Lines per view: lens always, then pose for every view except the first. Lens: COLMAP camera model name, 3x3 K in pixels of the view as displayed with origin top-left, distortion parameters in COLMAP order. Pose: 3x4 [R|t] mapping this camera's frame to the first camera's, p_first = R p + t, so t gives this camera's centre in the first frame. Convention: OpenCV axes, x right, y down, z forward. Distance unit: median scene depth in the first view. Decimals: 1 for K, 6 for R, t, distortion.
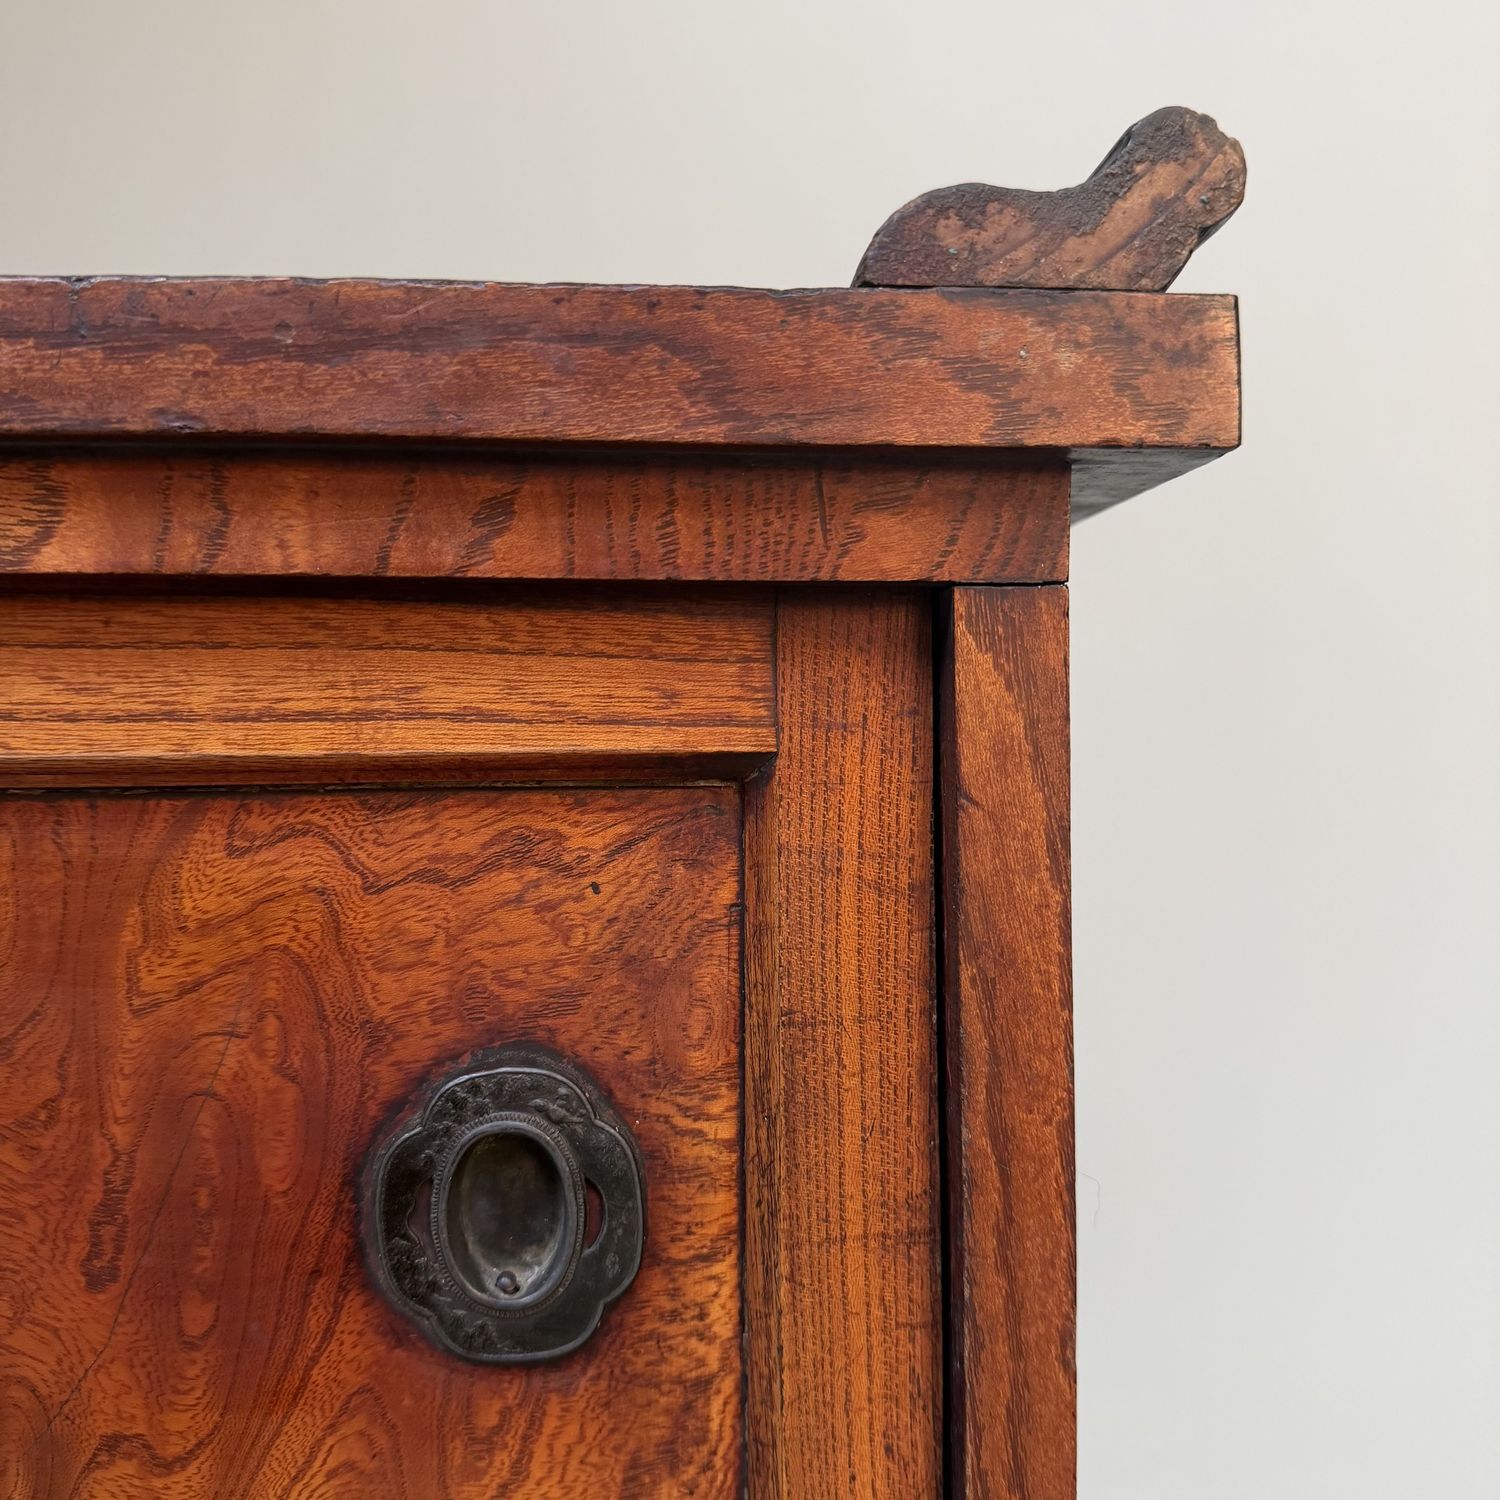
lens RADIAL K [[1449.4, 0, 750.7], [0, 1449.4, 750.1], [0, 0, 1]] dist [0.175218, -0.521156]
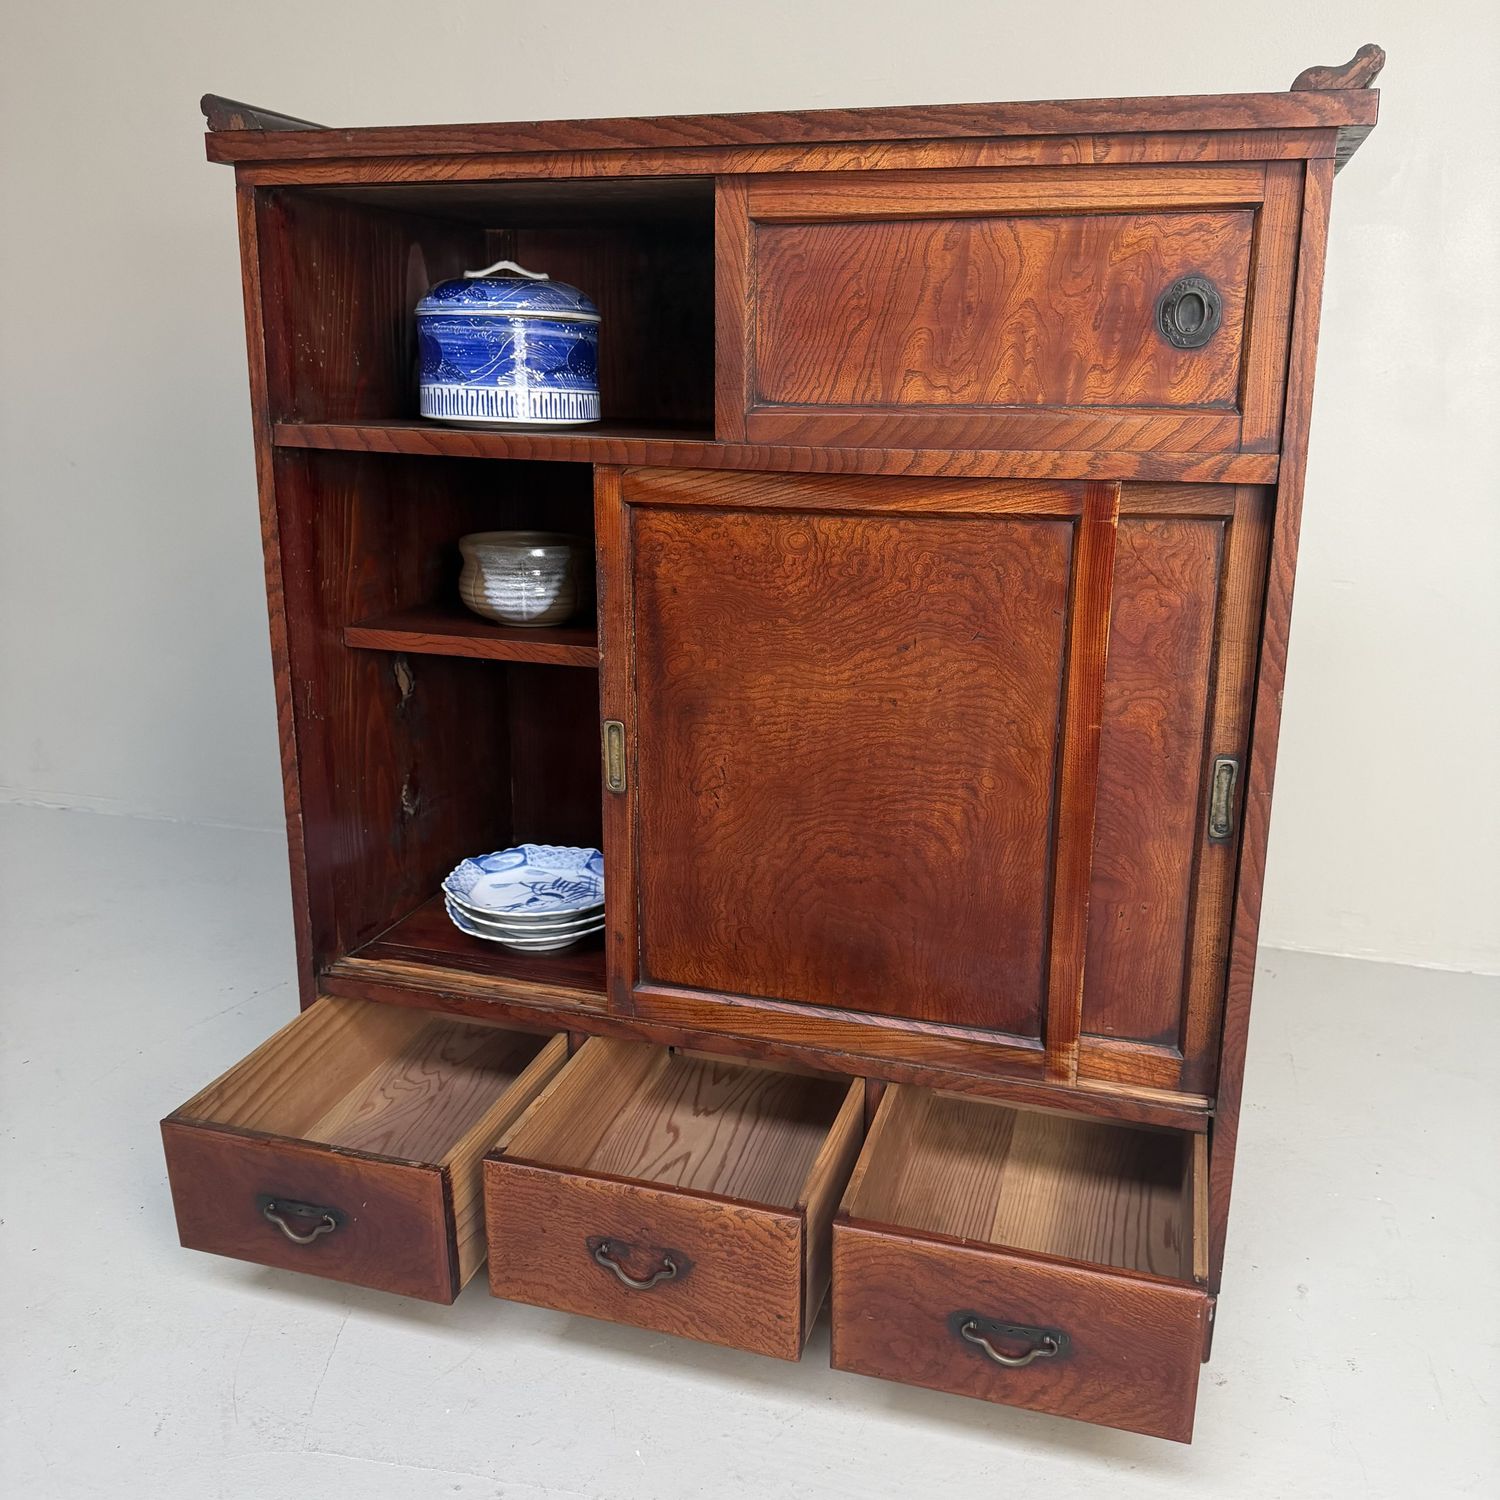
lens RADIAL K [[1428.7, 0, 744.6], [0, 1428.7, 753.4], [0, 0, 1]] dist [0.172155, -0.396988]
pose [[0.937373, 0.100551, -0.333499, 0.178867], [-0.017911, 0.970076, 0.242138, 0.574100], [0.347867, -0.221001, 0.911124, -3.857911]]
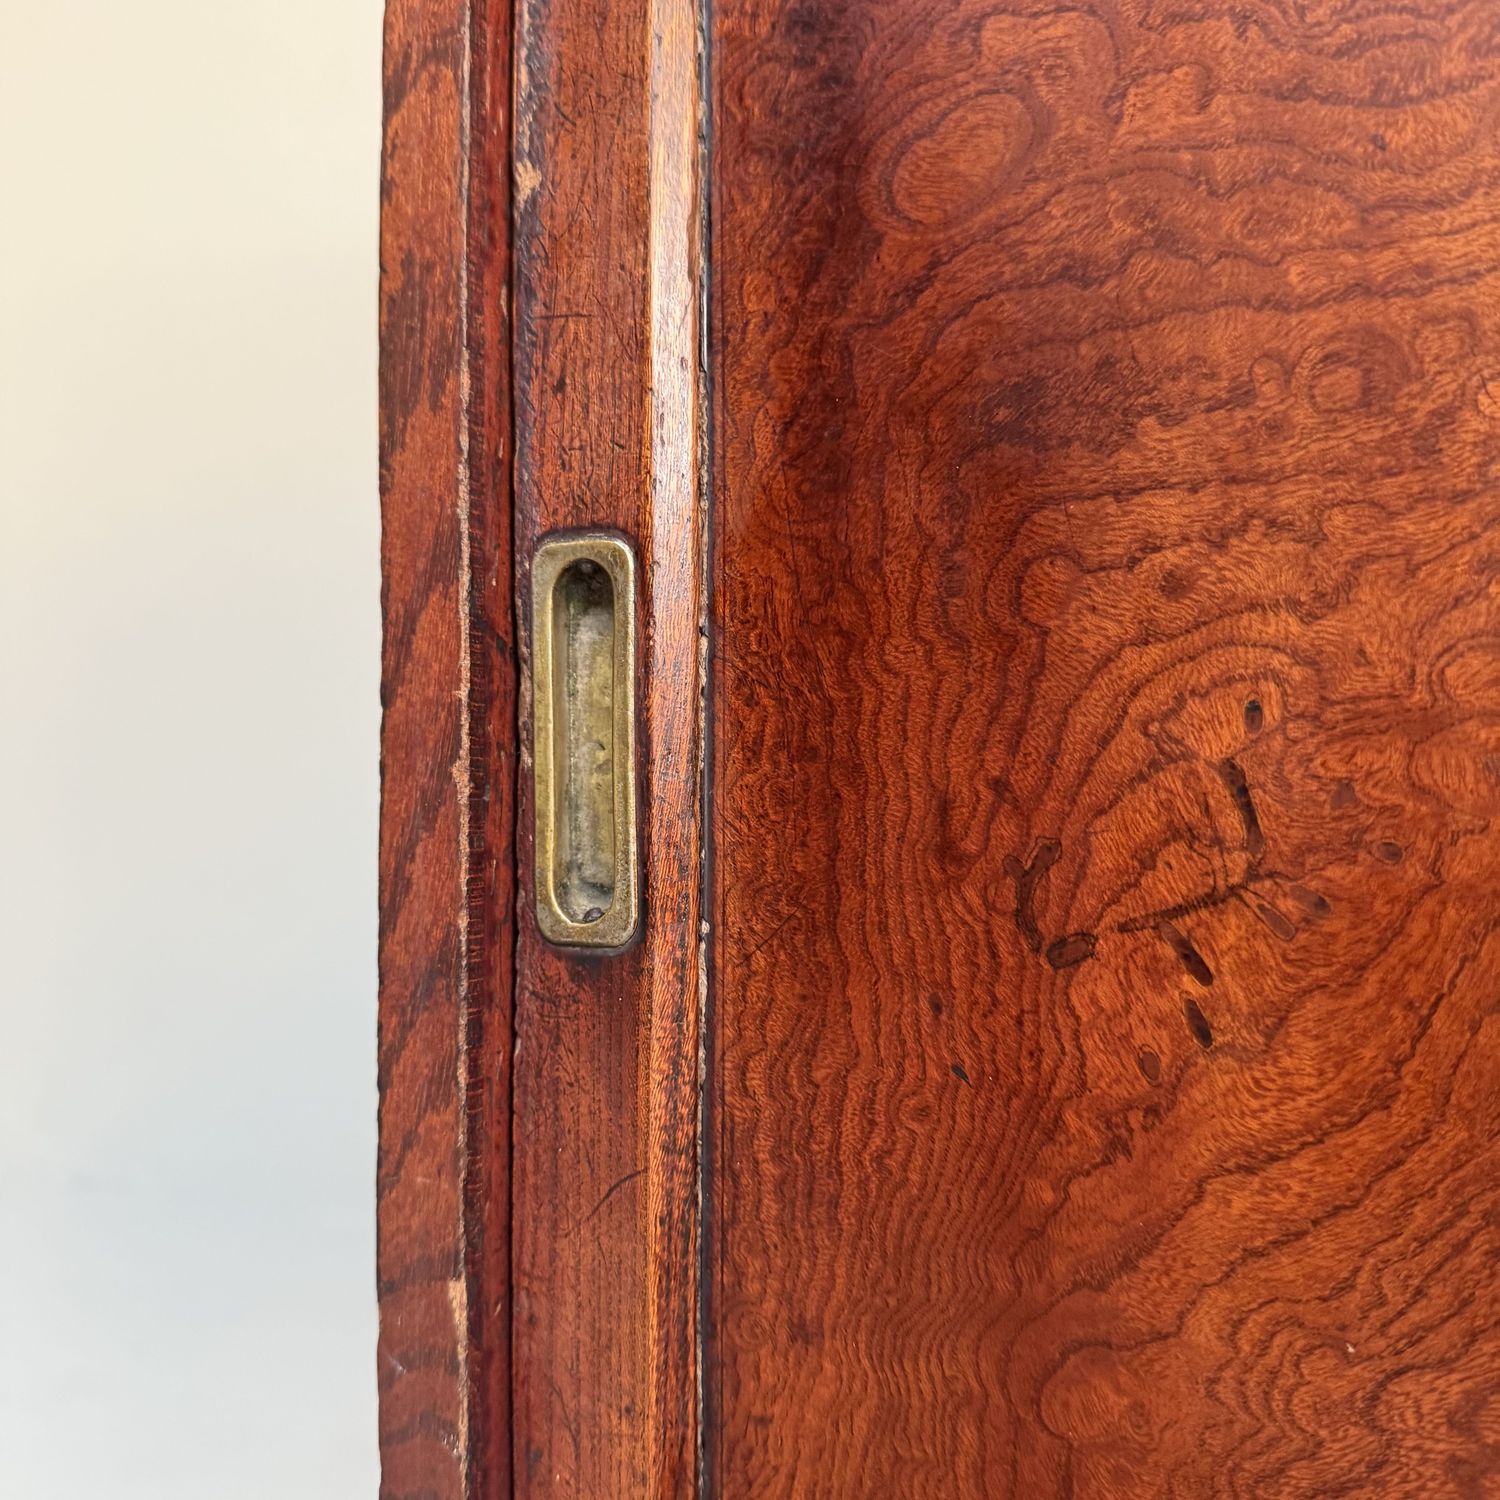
lens RADIAL K [[1428.7, 0, 744.6], [0, 1428.7, 753.4], [0, 0, 1]] dist [0.172155, -0.396988]
pose [[0.881580, 0.001723, -0.472031, -1.531014], [-0.016147, 0.999518, -0.026507, 1.939121], [0.471758, 0.030990, 0.881183, 0.097003]]
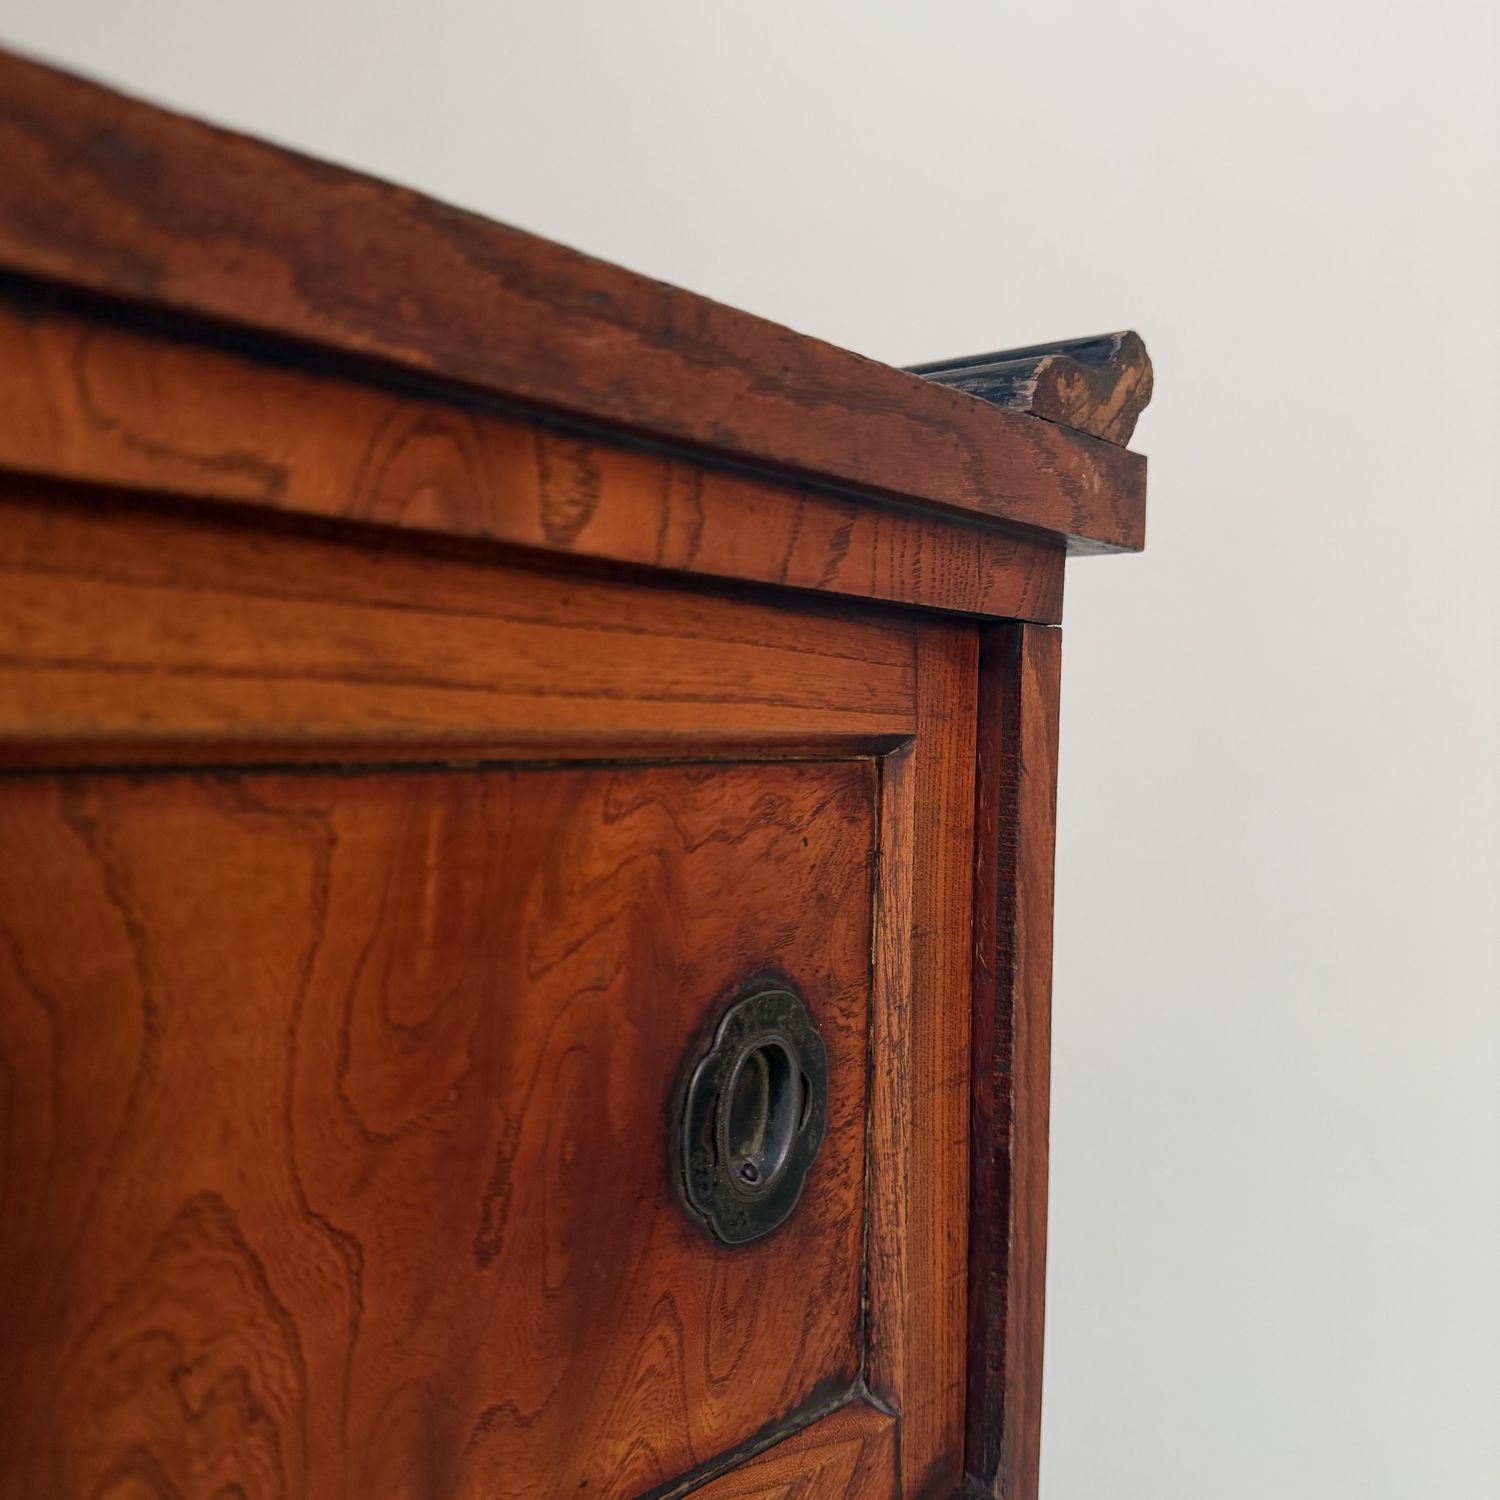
lens RADIAL K [[1436.7, 0, 750.5], [0, 1436.7, 754.3], [0, 0, 1]] dist [0.189989, -0.518957]
pose [[0.688867, 0.003808, 0.724877, -1.044181], [-0.011010, 0.999926, 0.005210, 0.014201], [-0.724804, -0.011570, 0.688858, 0.186971]]
